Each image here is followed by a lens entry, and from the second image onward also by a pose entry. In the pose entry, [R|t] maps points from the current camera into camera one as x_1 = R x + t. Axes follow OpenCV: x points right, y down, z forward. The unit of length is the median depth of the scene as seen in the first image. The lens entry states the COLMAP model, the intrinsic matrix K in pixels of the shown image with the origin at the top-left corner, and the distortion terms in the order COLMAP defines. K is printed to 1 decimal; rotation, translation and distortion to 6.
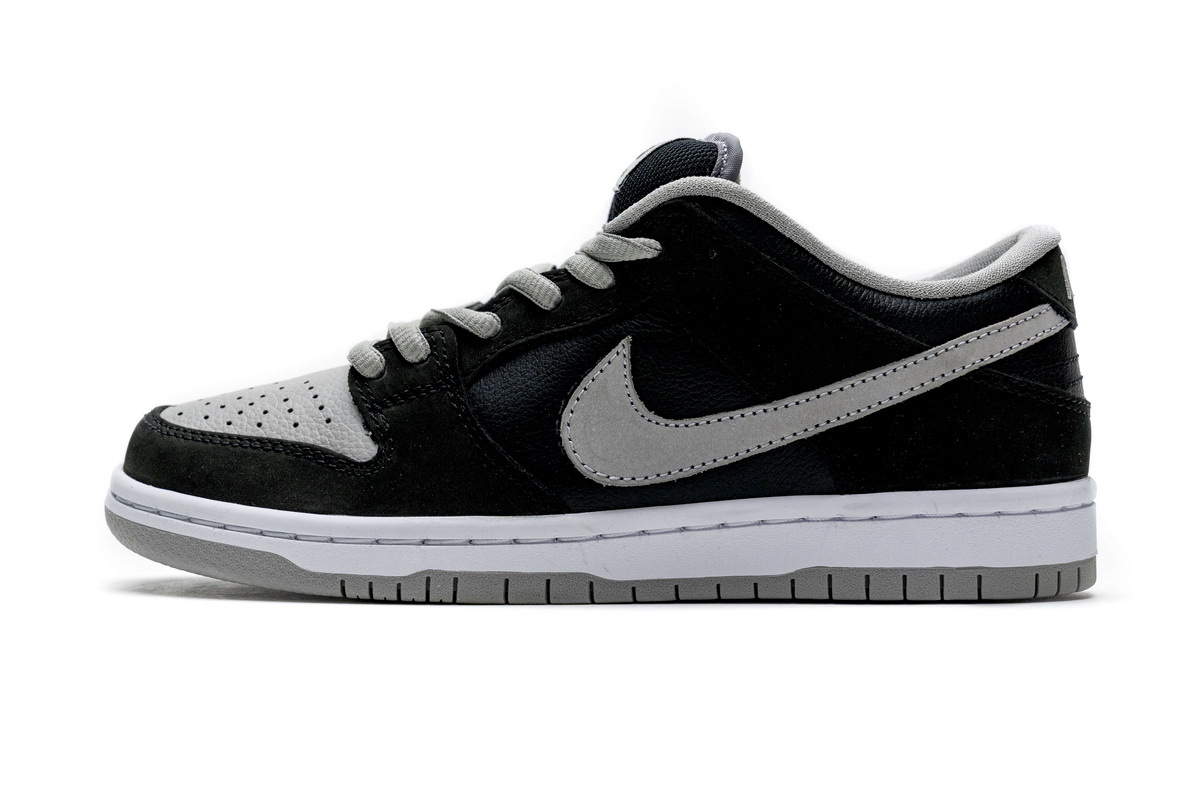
lens RADIAL K [[2422.3, 0, 600.0], [0, 2422.3, 400.0], [0, 0, 1]] dist [-0.425991, -0.141574]
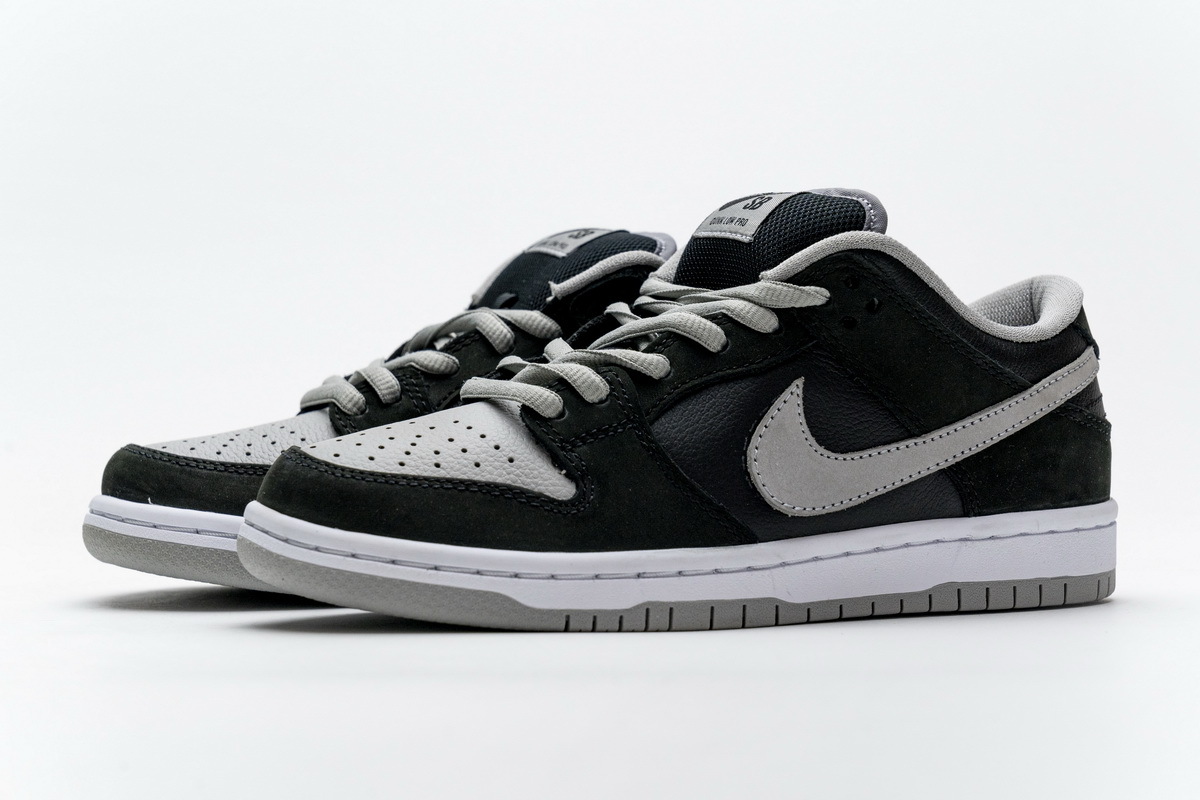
lens RADIAL K [[2422.3, 0, 600.0], [0, 2422.3, 400.0], [0, 0, 1]] dist [-0.425991, -0.141574]
pose [[0.917804, -0.009081, 0.396930, -0.499355], [0.009110, 0.999957, 0.001813, -0.018920], [-0.396929, 0.001952, 0.917847, 0.045002]]
